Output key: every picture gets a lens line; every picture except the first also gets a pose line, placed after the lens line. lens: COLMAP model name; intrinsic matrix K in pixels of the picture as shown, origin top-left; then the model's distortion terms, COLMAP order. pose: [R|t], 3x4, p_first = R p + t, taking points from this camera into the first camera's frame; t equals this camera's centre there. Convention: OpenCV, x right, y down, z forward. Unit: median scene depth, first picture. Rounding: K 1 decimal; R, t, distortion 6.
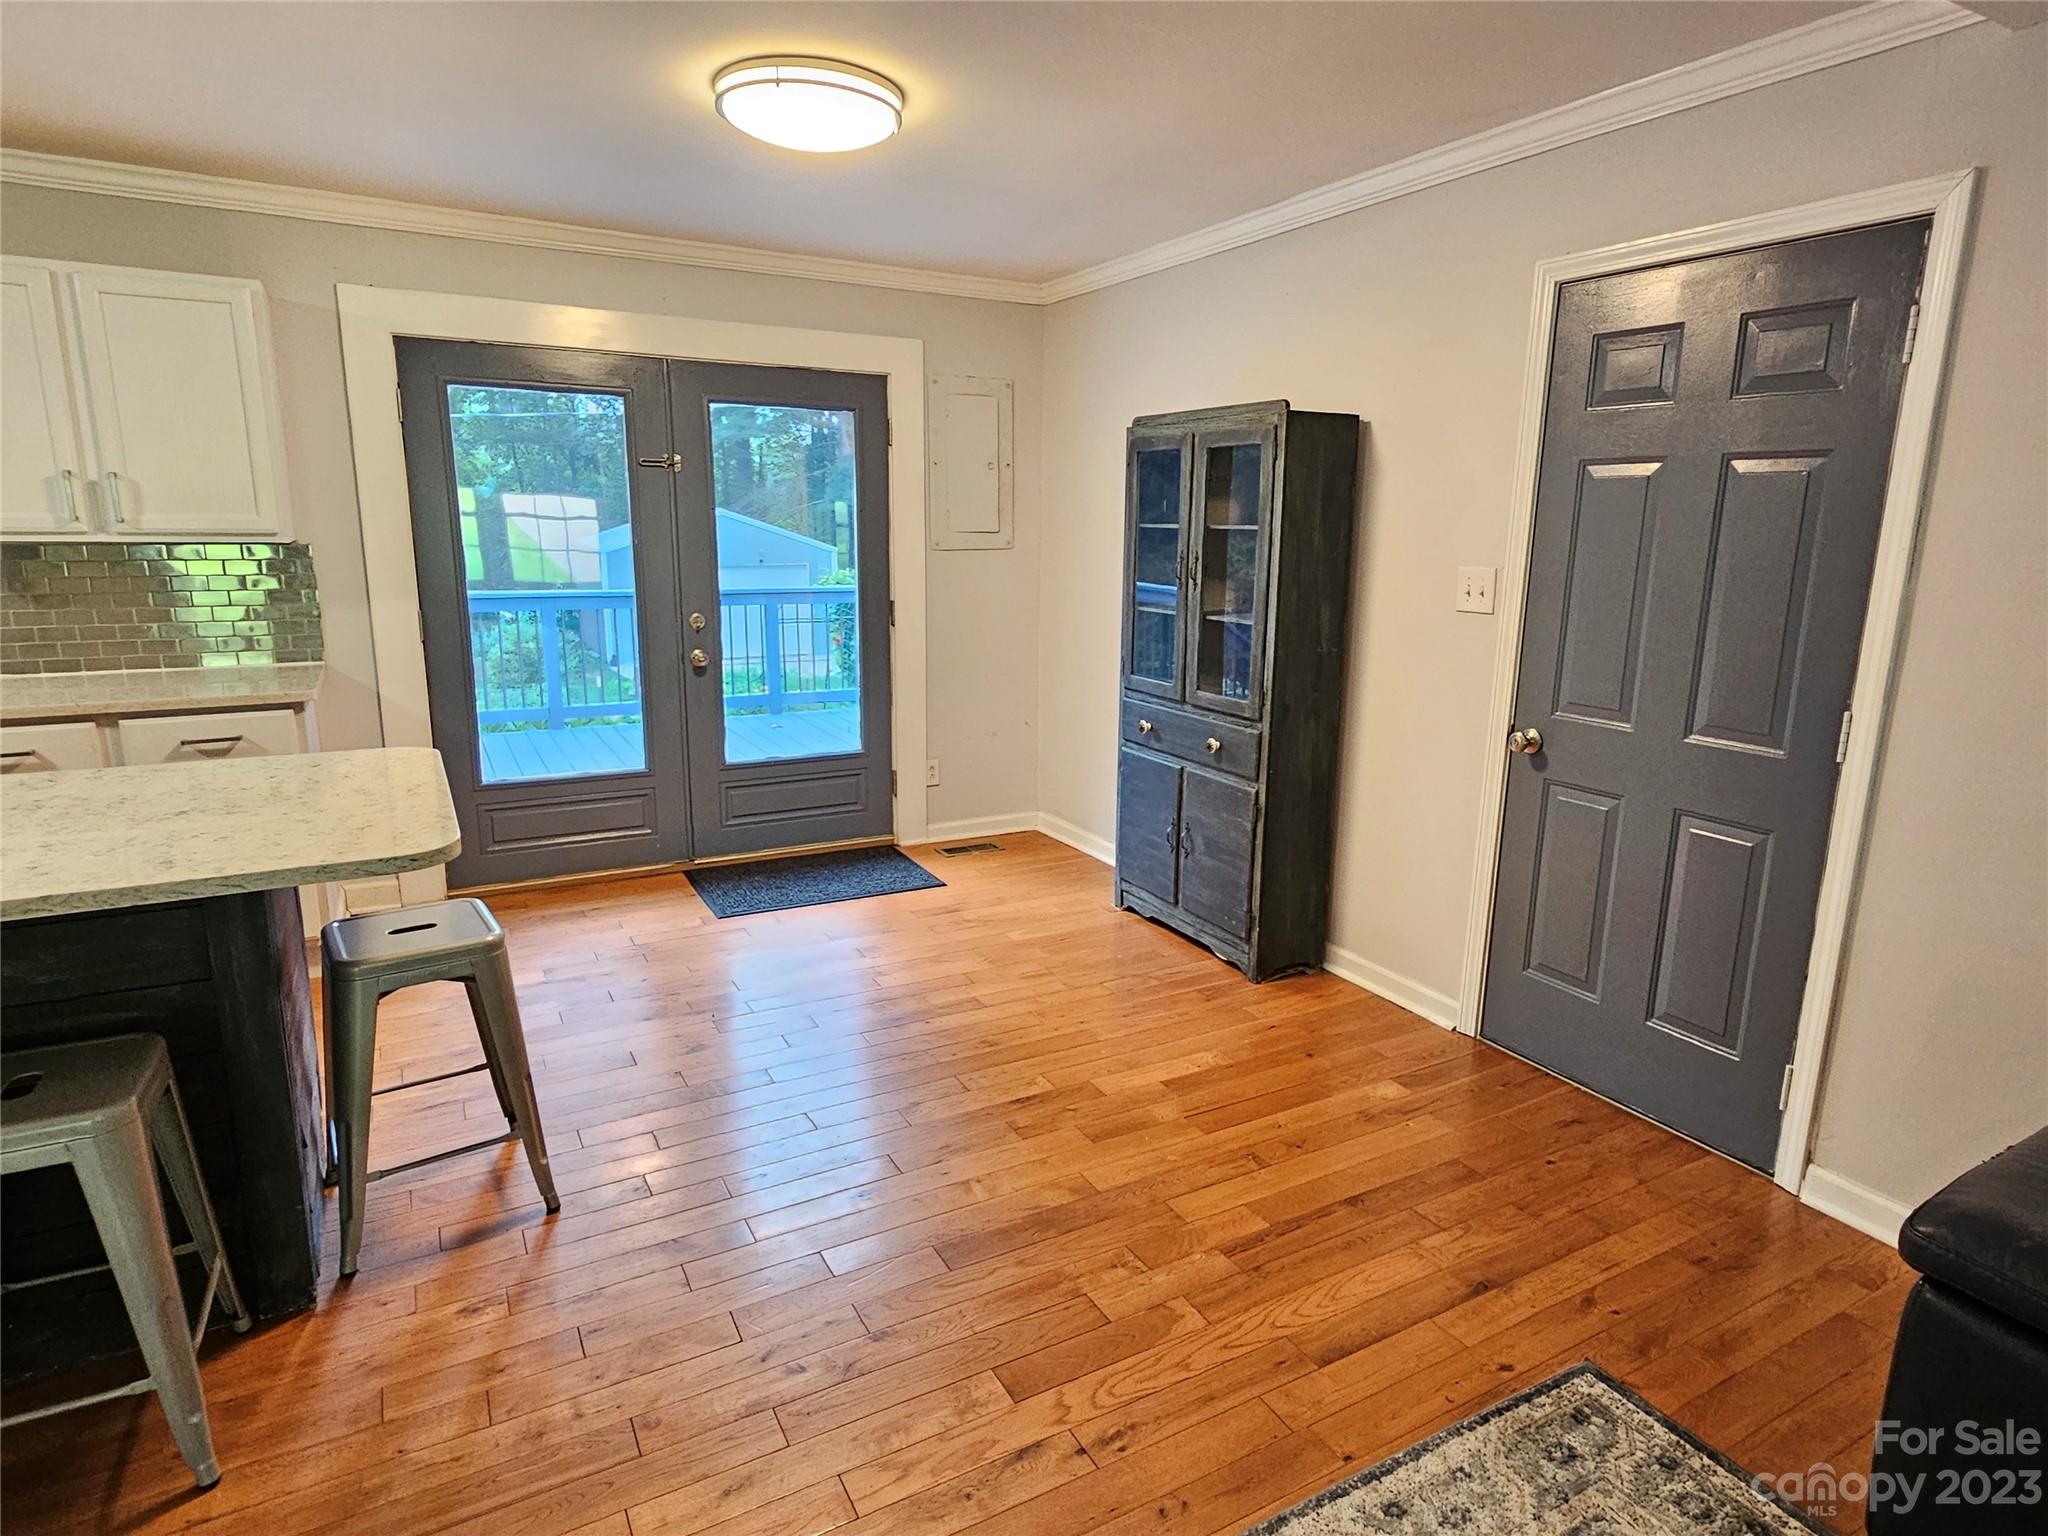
lens RADIAL K [[1153.8, 0, 1024.0], [0, 1153.8, 768.0], [0, 0, 1]] dist [0.001506, -0.000309]
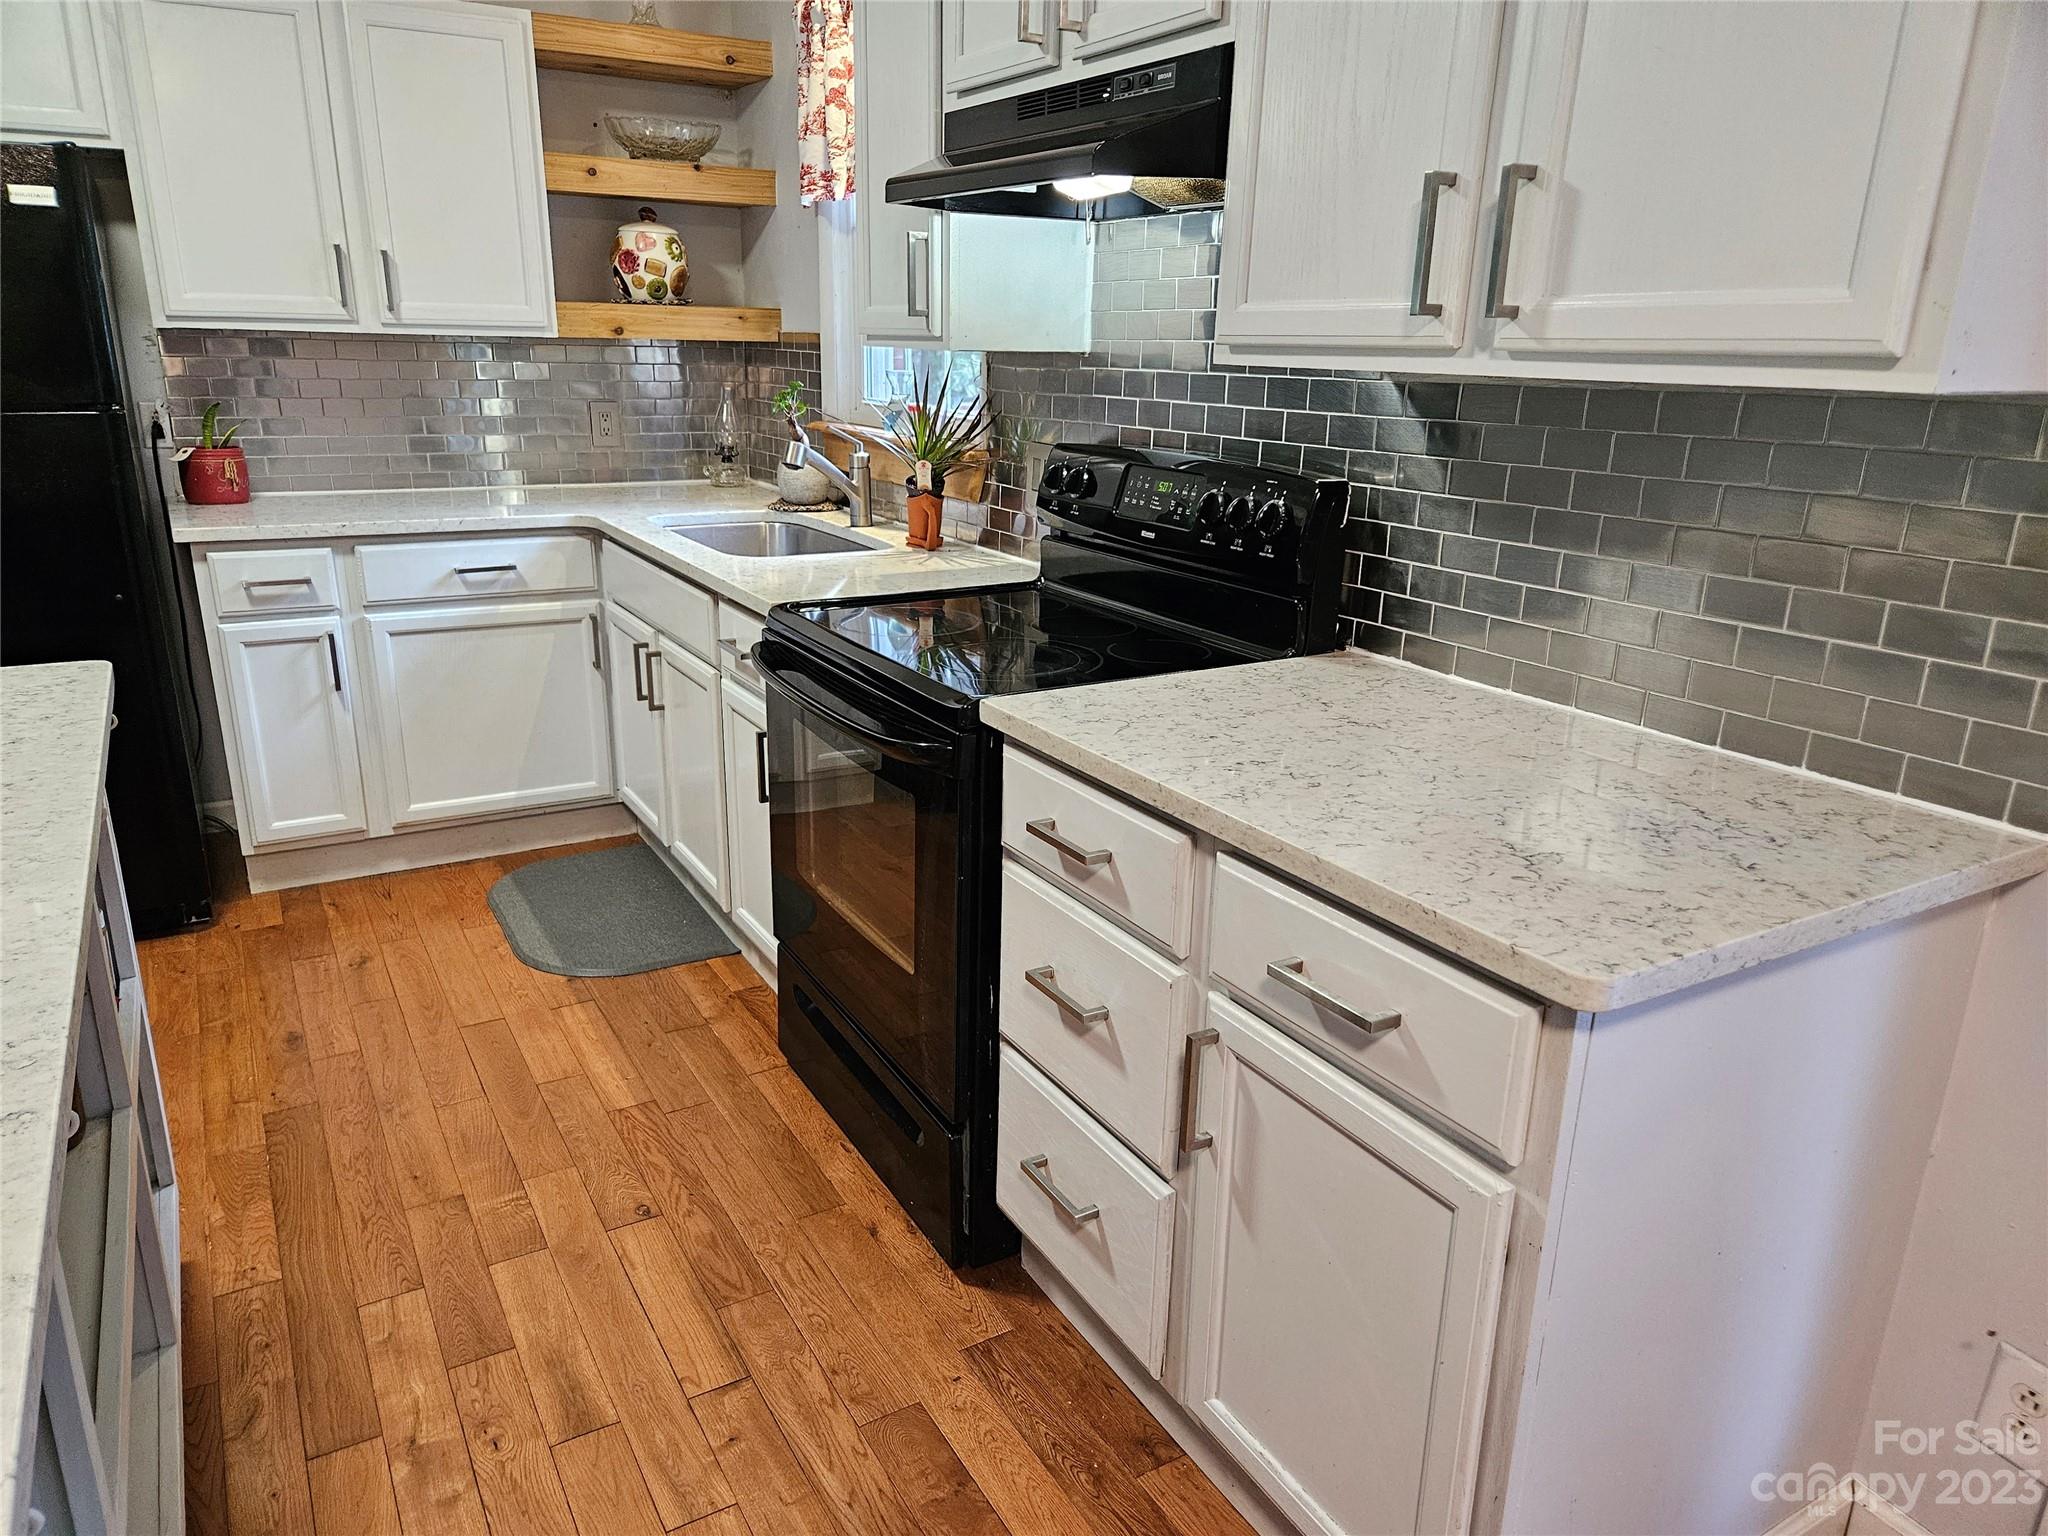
lens RADIAL K [[1378.4, 0, 1005.6], [0, 1378.4, 791.7], [0, 0, 1]] dist [0.063671, -0.054104]
pose [[0.007002, 0.301542, -0.953427, -0.293493], [-0.223969, 0.929701, 0.292393, -0.147271], [0.974571, 0.211491, 0.074046, 0.739662]]
